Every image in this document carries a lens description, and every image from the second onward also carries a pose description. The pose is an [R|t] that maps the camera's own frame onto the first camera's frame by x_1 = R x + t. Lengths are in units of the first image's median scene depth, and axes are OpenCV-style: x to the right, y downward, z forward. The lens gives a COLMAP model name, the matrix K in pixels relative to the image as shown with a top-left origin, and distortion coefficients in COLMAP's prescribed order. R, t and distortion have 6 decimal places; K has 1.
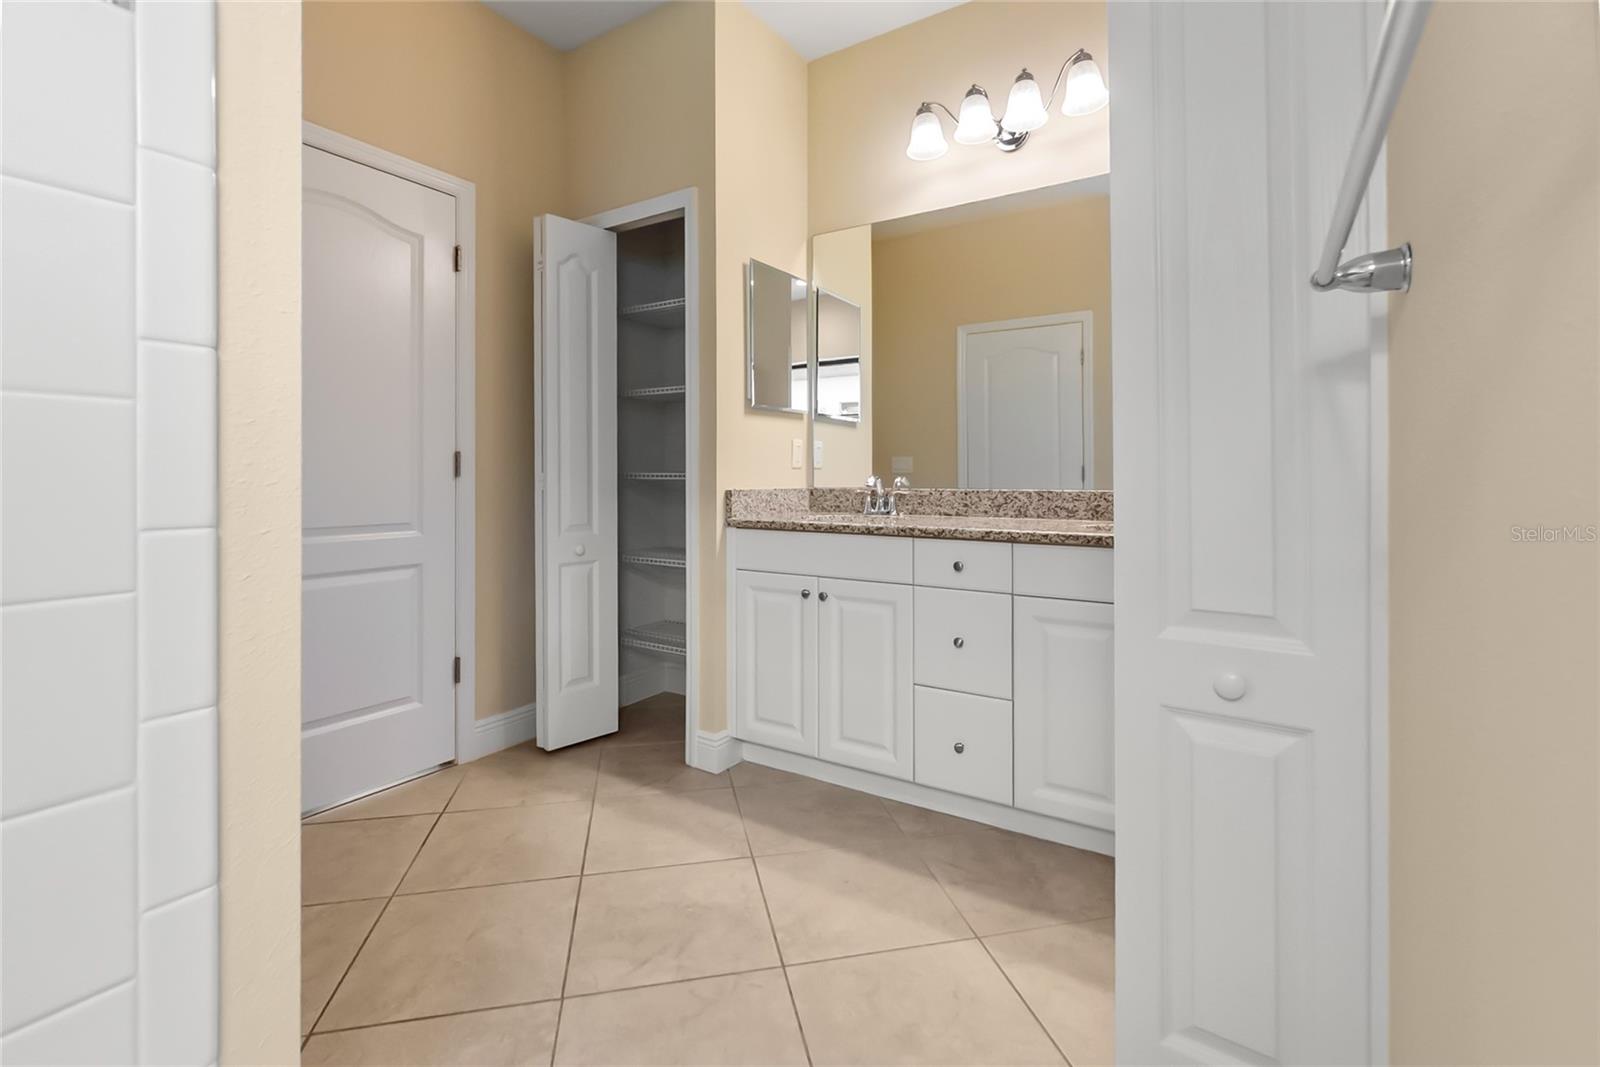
lens RADIAL K [[719.3, 0, 804.6], [0, 719.3, 477.8], [0, 0, 1]] dist [-0.000930, 0.000167]
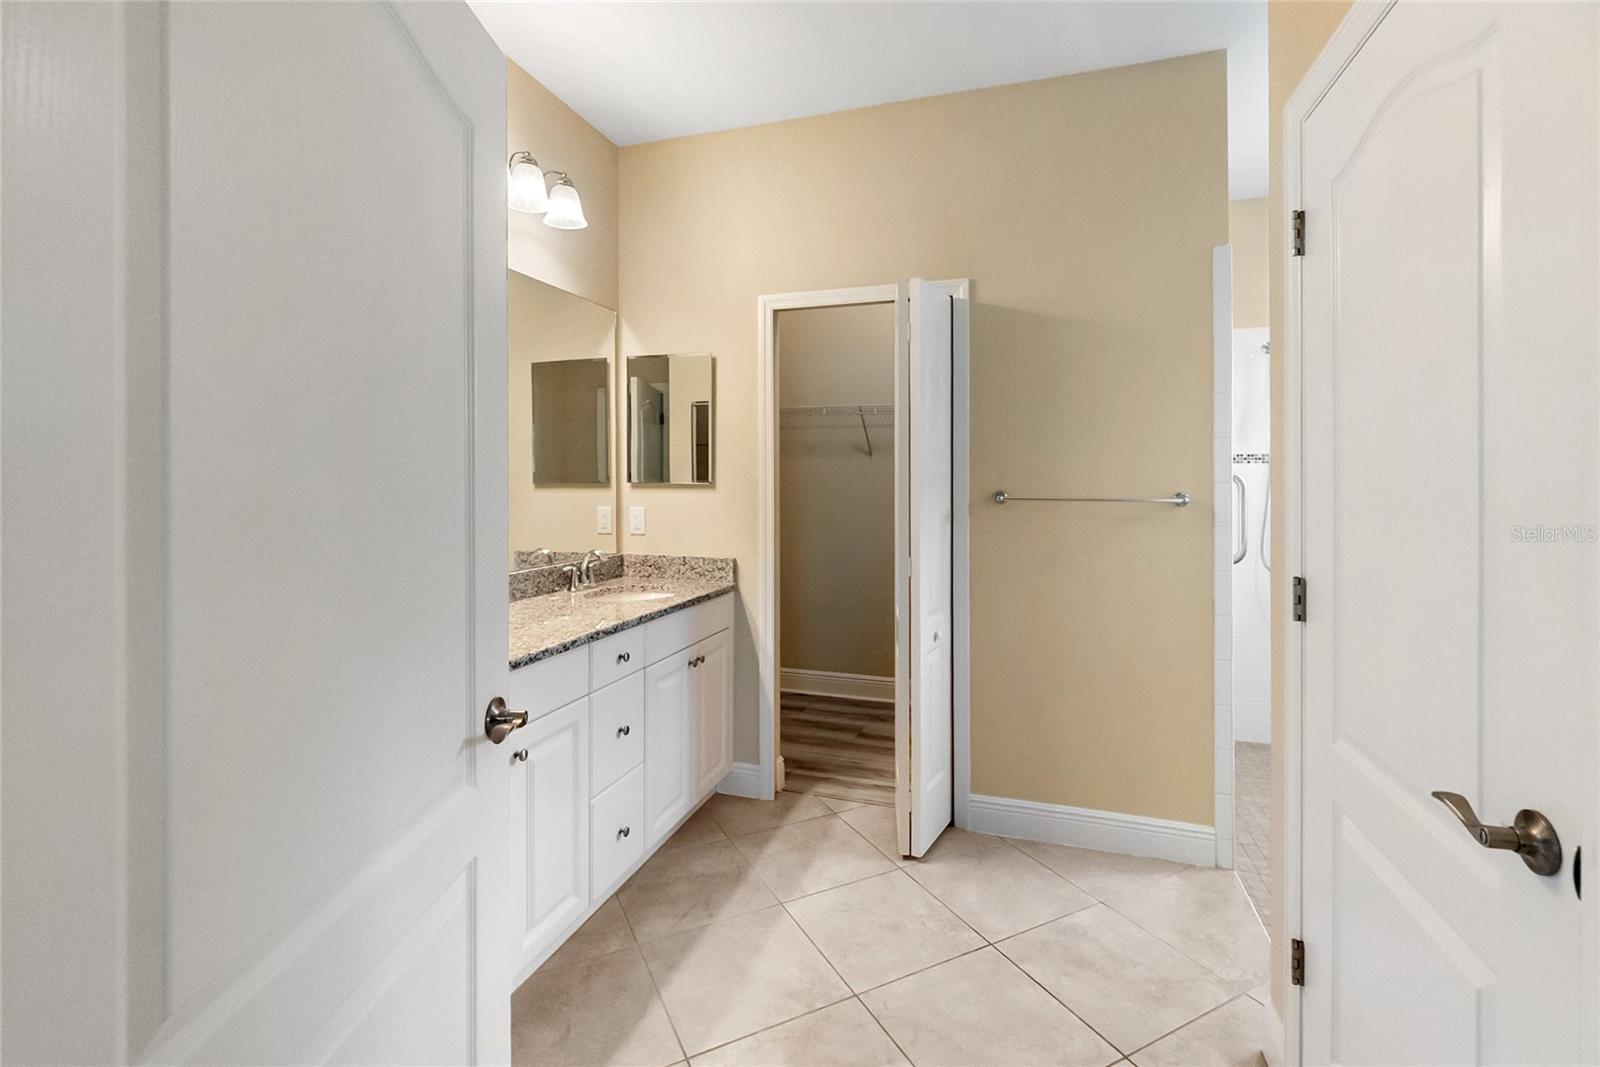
lens RADIAL K [[719.3, 0, 804.6], [0, 719.3, 477.8], [0, 0, 1]] dist [-0.000930, 0.000167]
pose [[-0.258557, 0.003114, 0.965991, -0.893127], [0.001232, 0.999995, -0.002894, -0.138278], [-0.965995, 0.000442, -0.258560, 1.062129]]
